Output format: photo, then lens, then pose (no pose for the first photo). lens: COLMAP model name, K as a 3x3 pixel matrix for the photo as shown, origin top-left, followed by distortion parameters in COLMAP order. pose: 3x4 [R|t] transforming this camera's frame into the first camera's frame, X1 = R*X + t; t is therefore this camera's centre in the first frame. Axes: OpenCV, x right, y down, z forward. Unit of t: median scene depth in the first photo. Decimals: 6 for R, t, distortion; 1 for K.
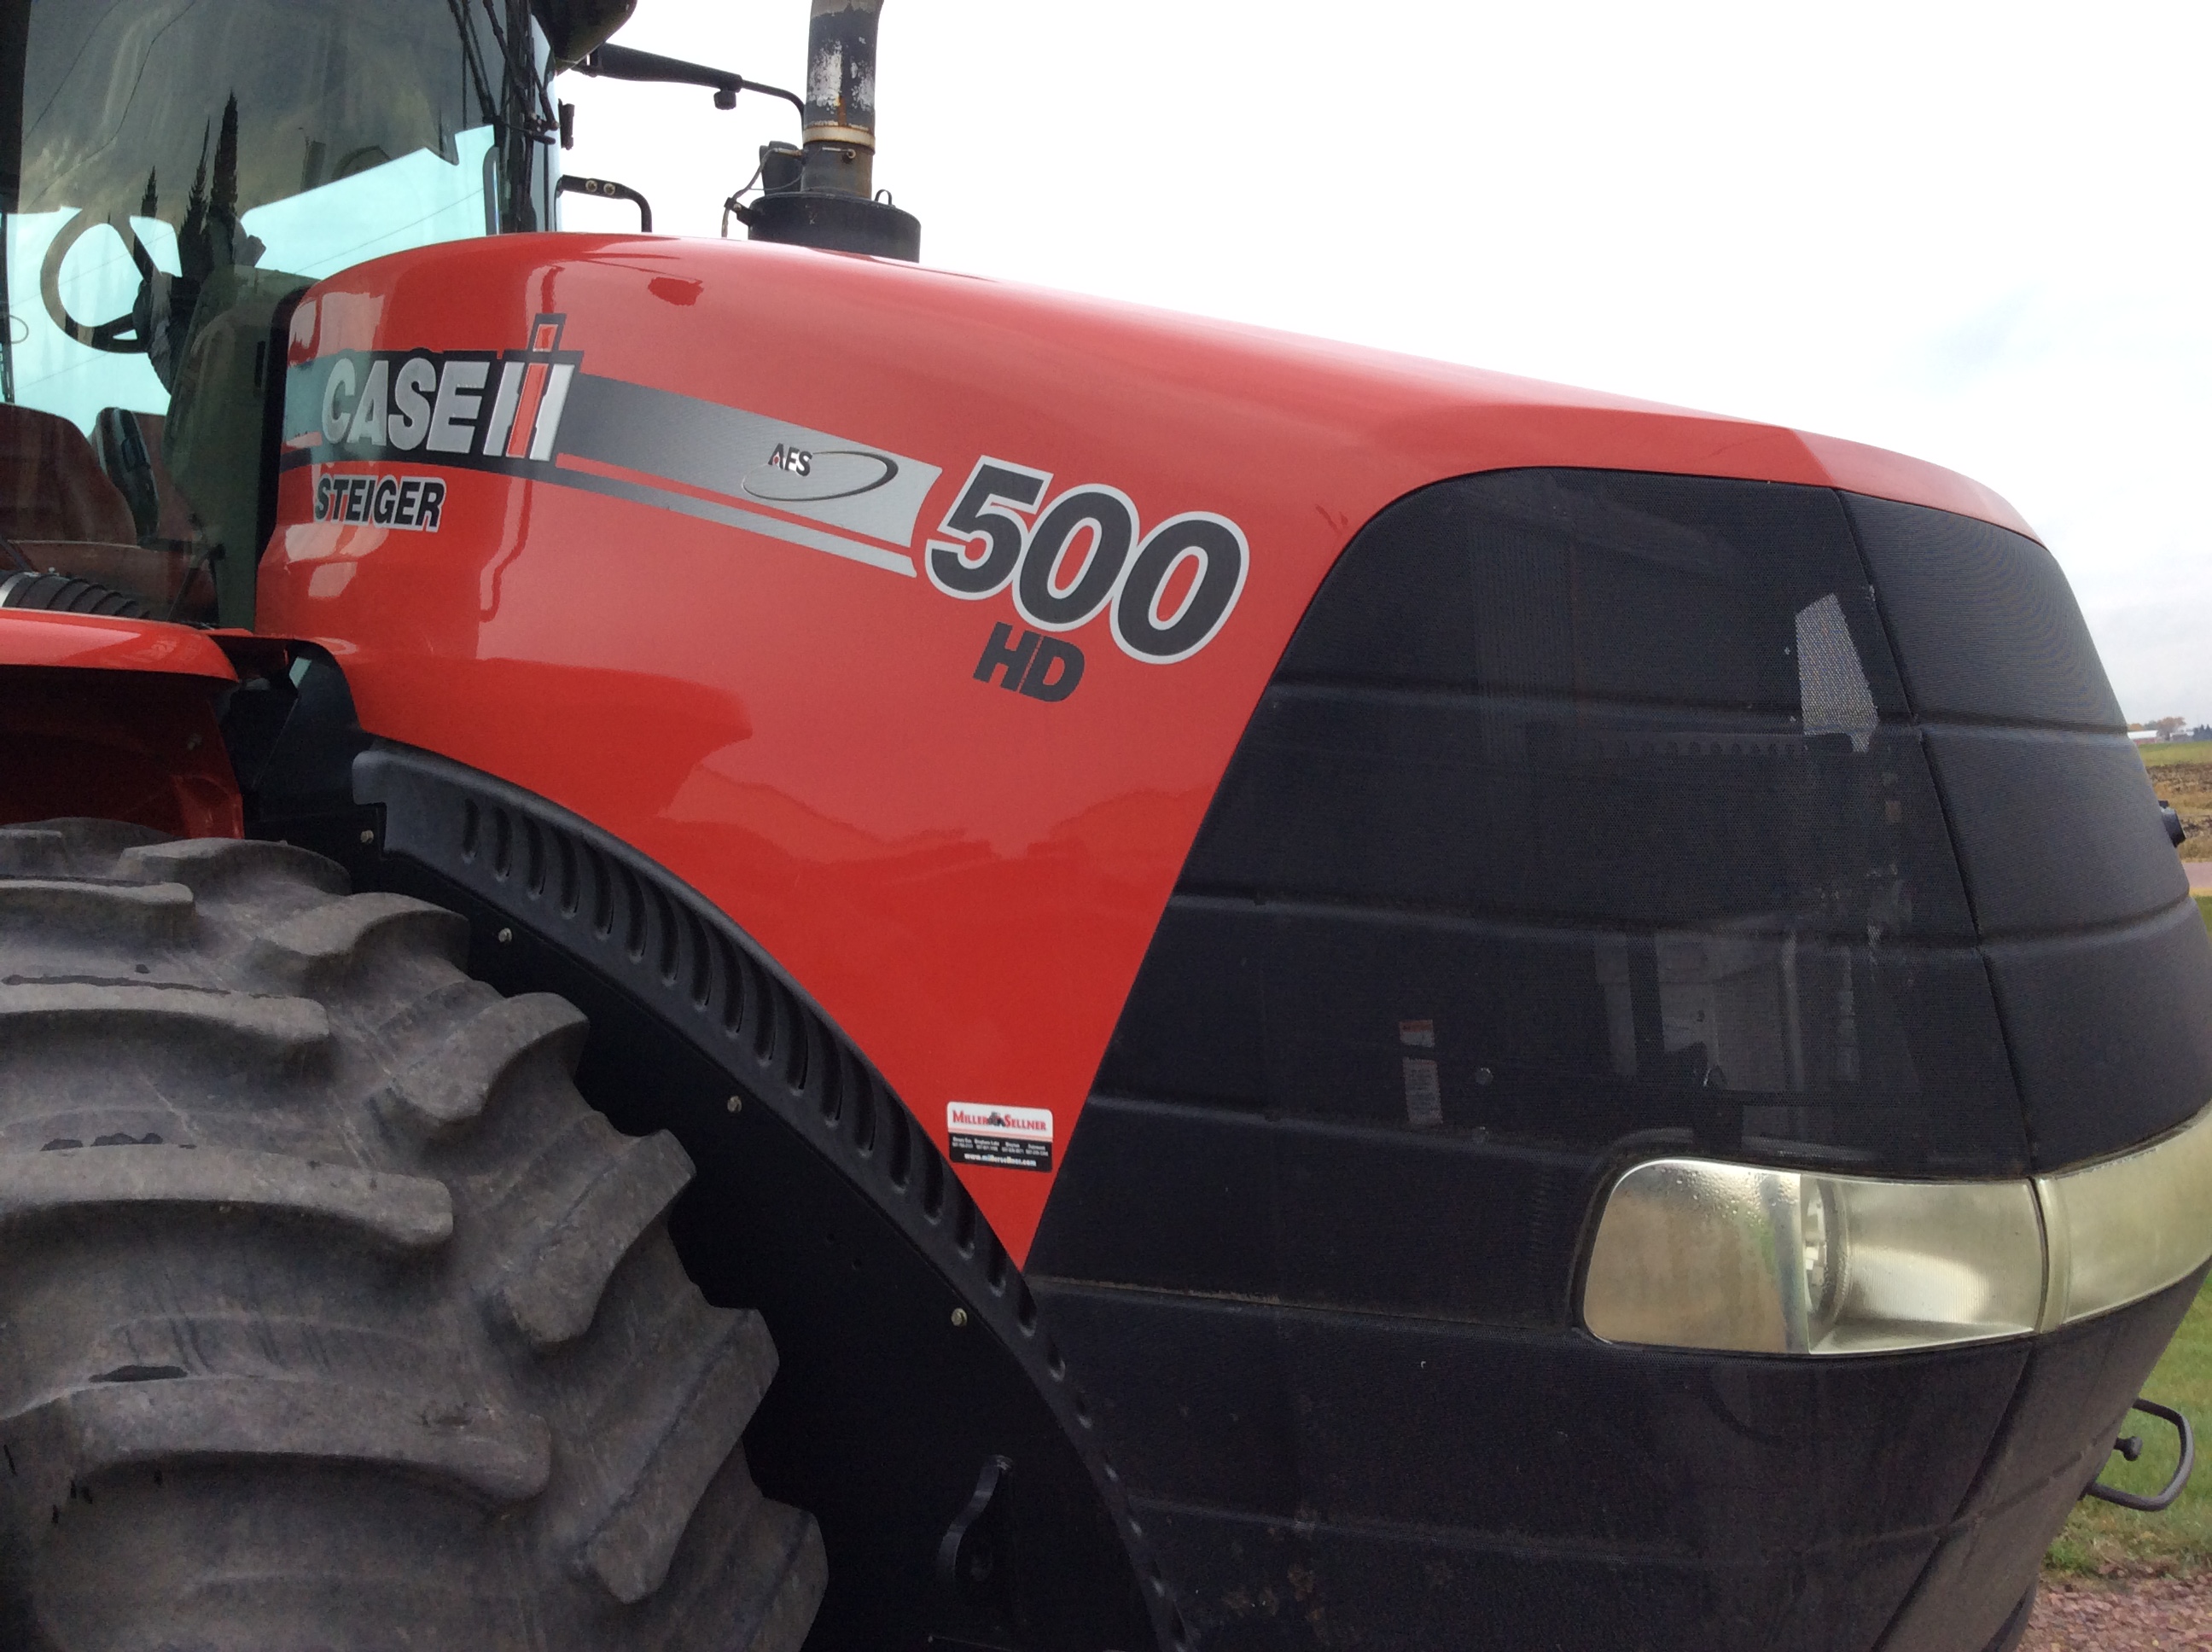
lens RADIAL K [[2034.9, 0, 1101.0], [0, 2034.9, 825.3], [0, 0, 1]] dist [0.179229, -0.402688]
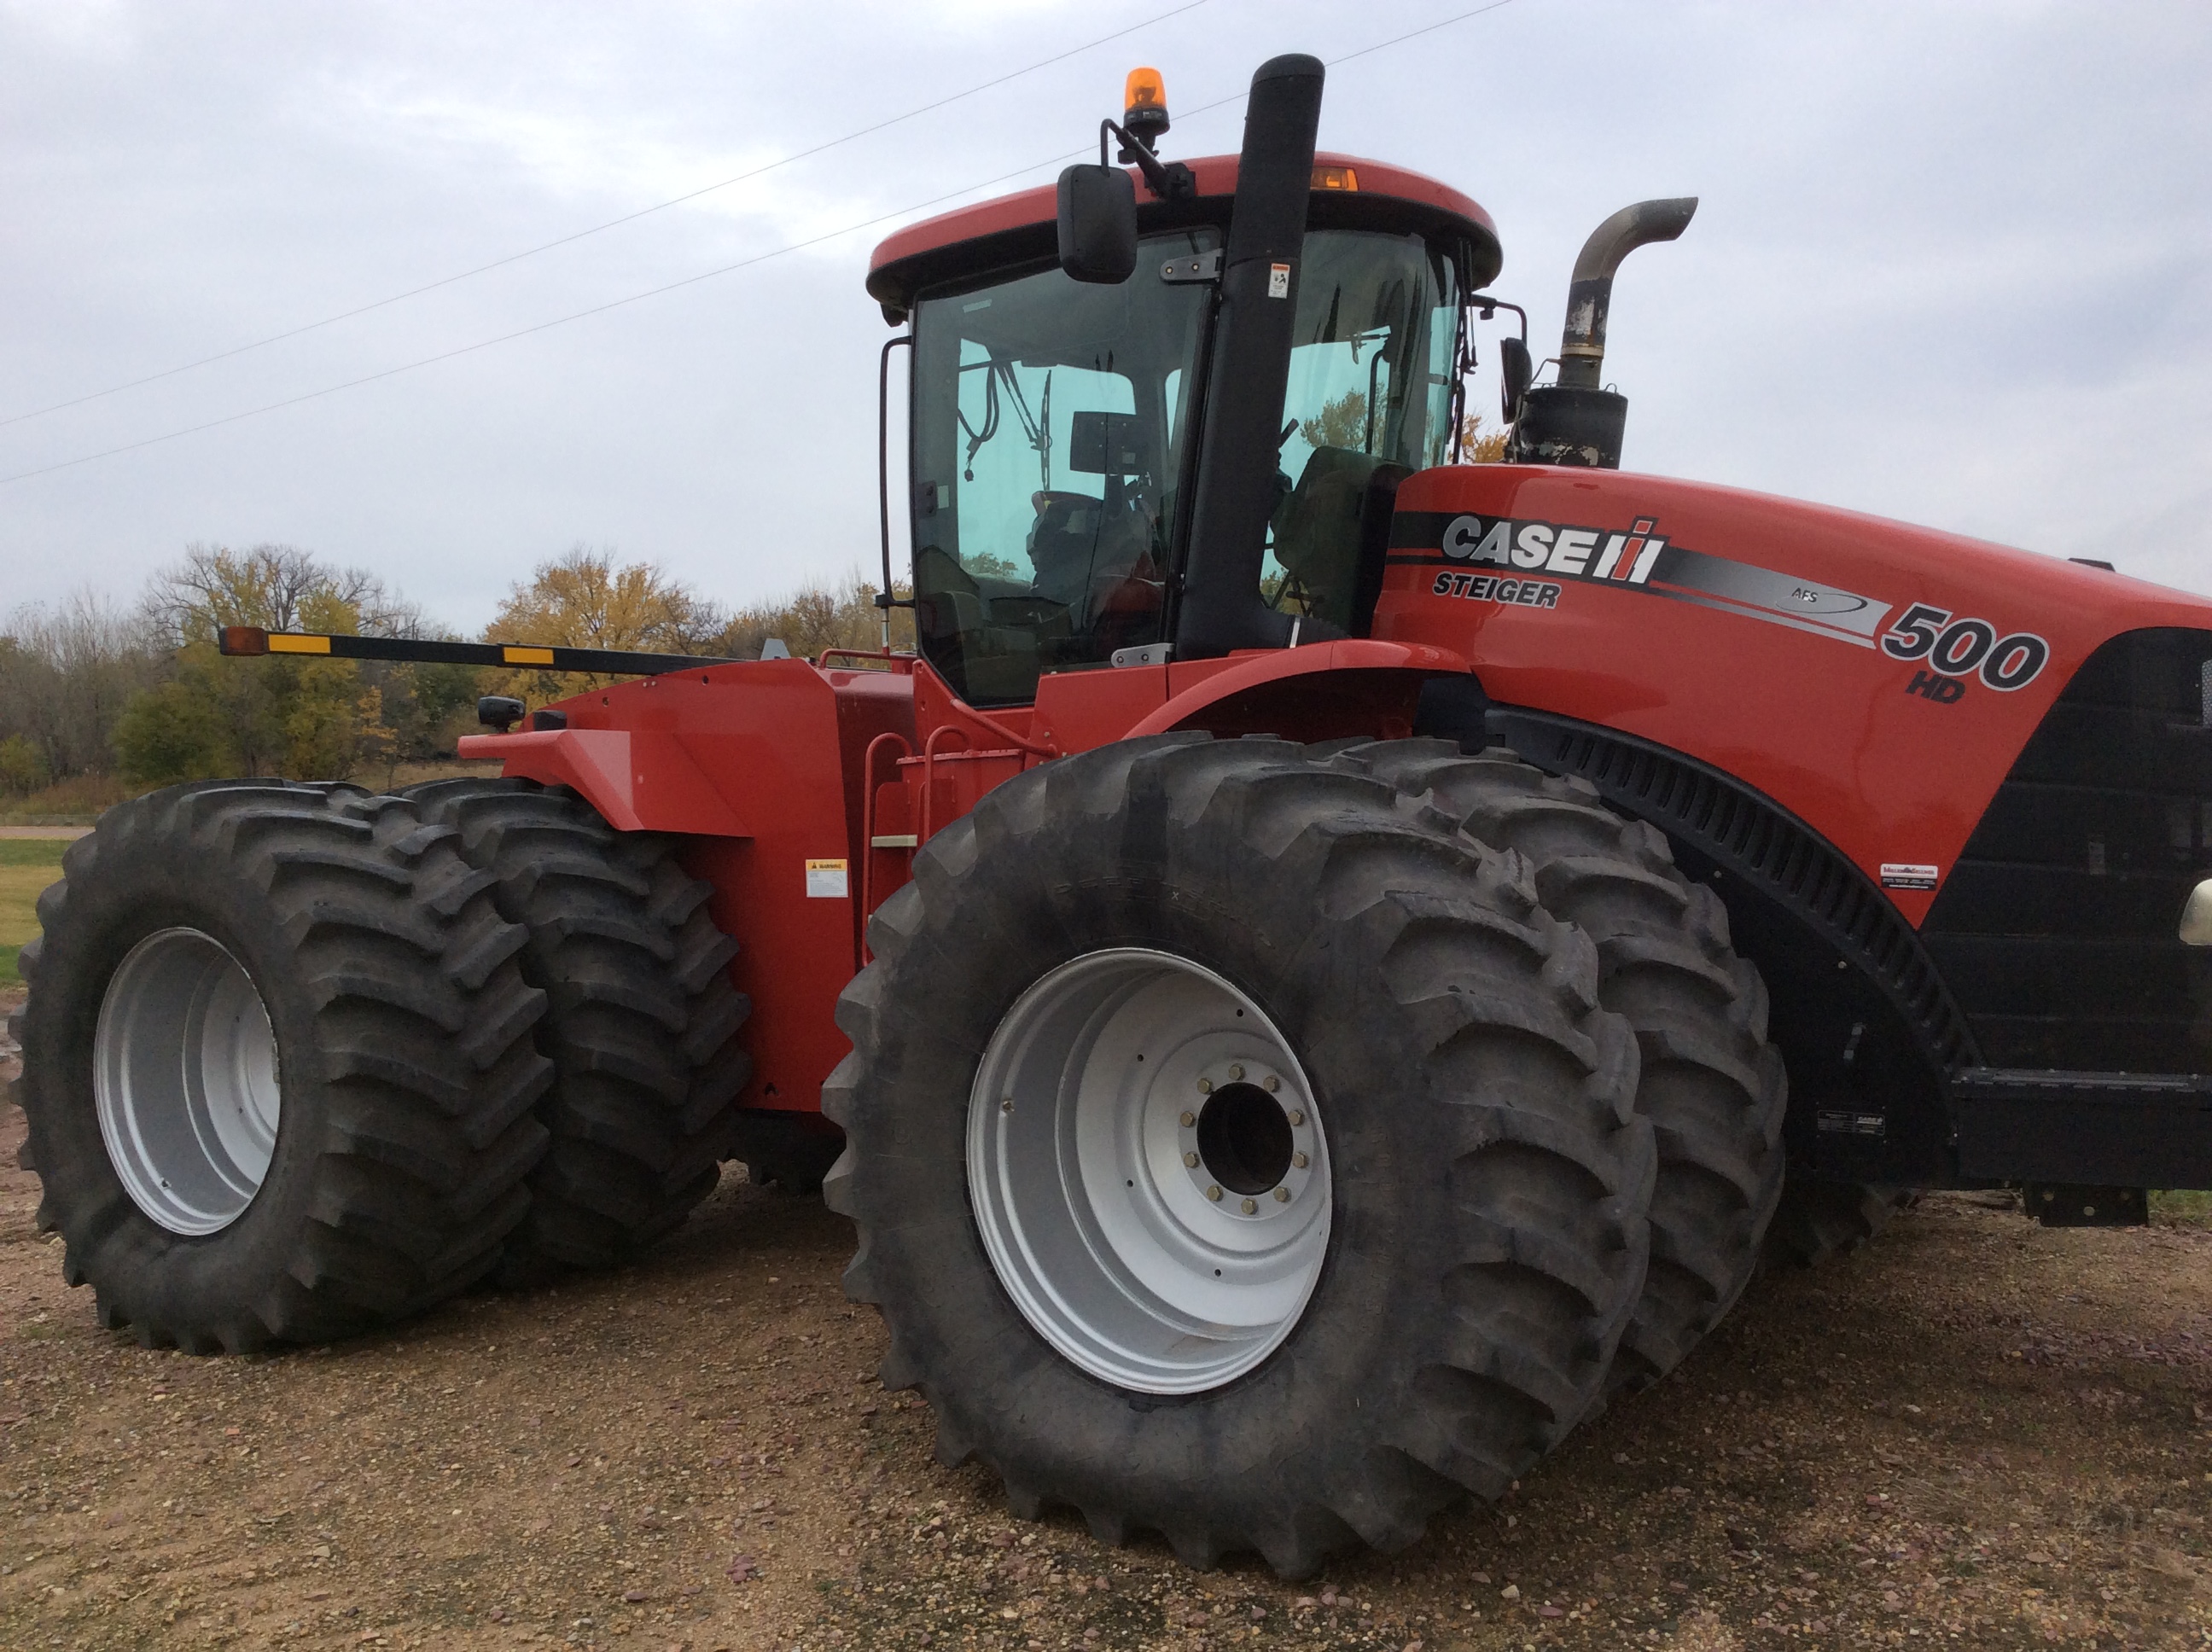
lens RADIAL K [[2007.7, 0, 1113.9], [0, 2007.7, 836.9], [0, 0, 1]] dist [0.152137, -0.297864]
pose [[0.997323, 0.042627, -0.059411, -0.856588], [-0.040865, 0.998697, 0.030577, 0.065807], [0.060637, -0.028067, 0.997765, -1.513444]]
